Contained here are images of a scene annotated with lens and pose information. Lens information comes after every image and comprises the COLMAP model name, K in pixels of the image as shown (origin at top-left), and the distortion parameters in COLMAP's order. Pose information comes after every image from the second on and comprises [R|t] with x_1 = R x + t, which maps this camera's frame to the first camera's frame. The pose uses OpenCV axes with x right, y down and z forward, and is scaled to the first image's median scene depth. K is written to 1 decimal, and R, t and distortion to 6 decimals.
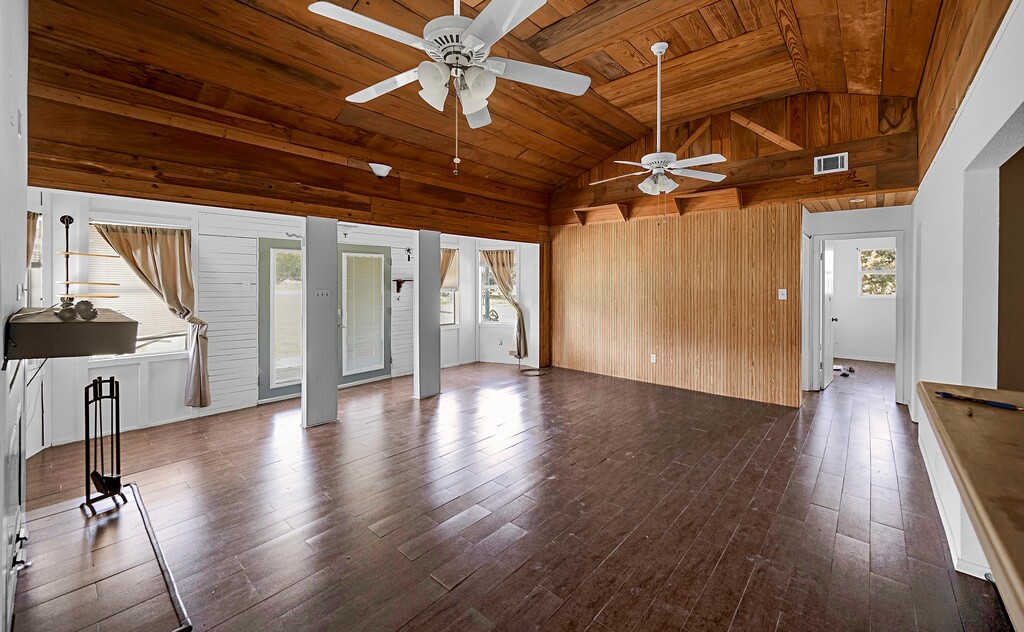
lens RADIAL K [[409.7, 0, 512.5], [0, 409.7, 281.7], [0, 0, 1]] dist [-0.001430, -0.000146]
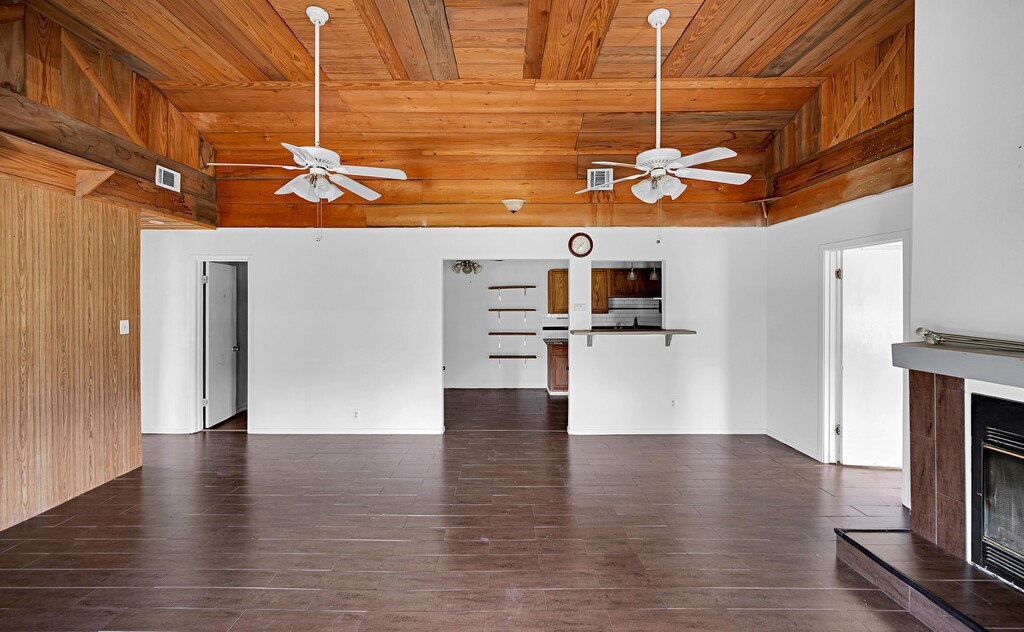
lens RADIAL K [[412.3, 0, 499.2], [0, 412.3, 302.3], [0, 0, 1]] dist [-0.001161, -0.000147]
pose [[-0.653412, -0.005742, 0.756981, -0.343659], [0.001752, 0.999957, 0.009098, -0.019115], [-0.757000, 0.007271, -0.653374, 0.912782]]
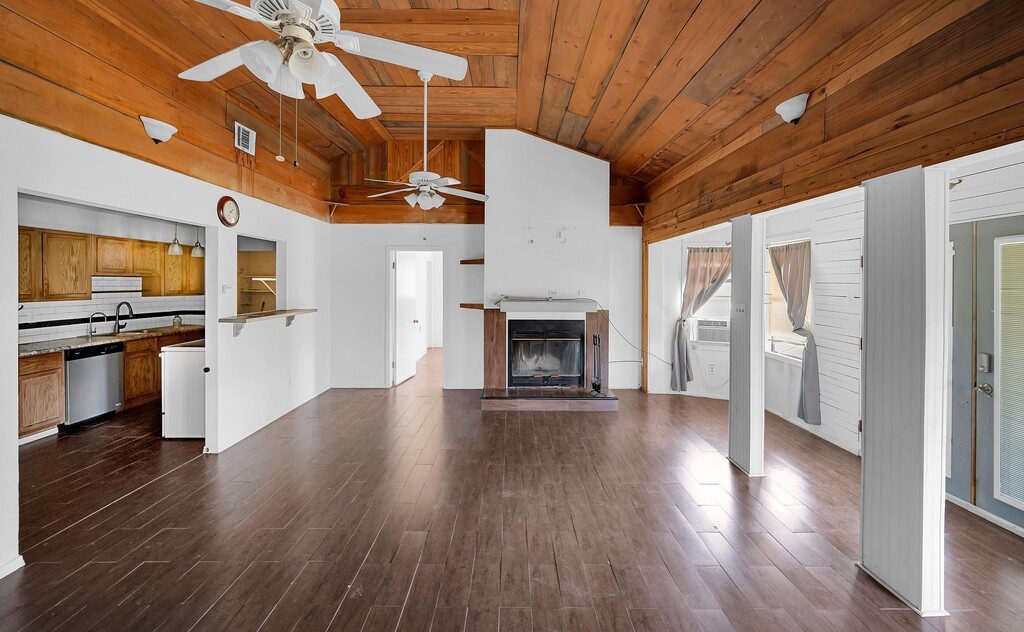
lens RADIAL K [[409.7, 0, 512.5], [0, 409.7, 281.7], [0, 0, 1]] dist [-0.001430, -0.000146]
pose [[-0.749710, -0.010519, -0.661683, 0.345446], [-0.008995, 0.999943, -0.005705, -0.012824], [0.661706, 0.001675, -0.749762, 1.065247]]
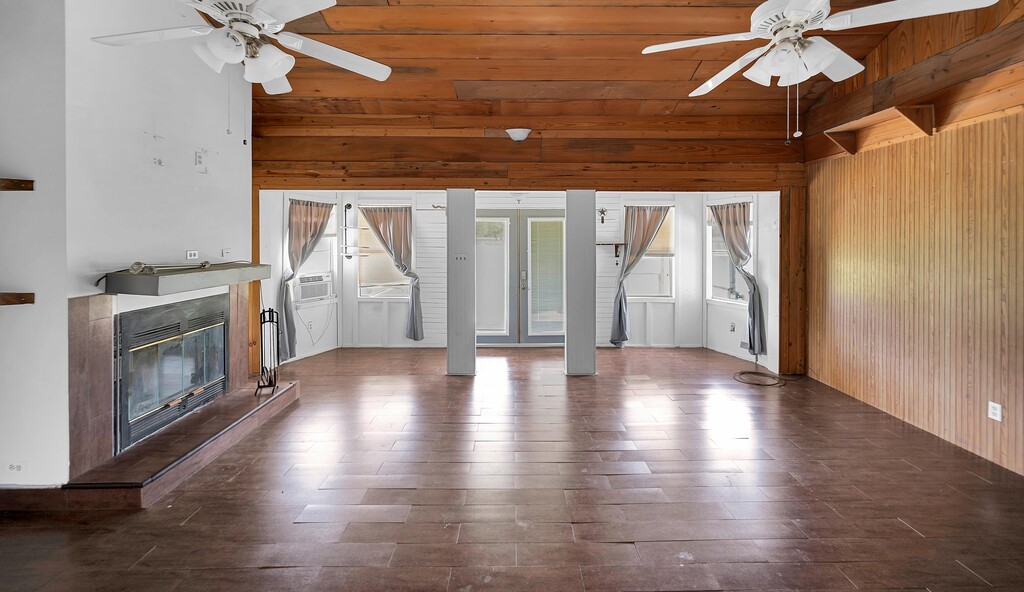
lens RADIAL K [[408.1, 0, 515.1], [0, 408.1, 243.2], [0, 0, 1]] dist [-0.000873, -0.000001]
pose [[0.668040, 0.005334, -0.744107, 0.368494], [-0.001435, 0.999982, 0.005880, -0.013285], [0.744124, -0.002860, 0.668035, 0.301727]]
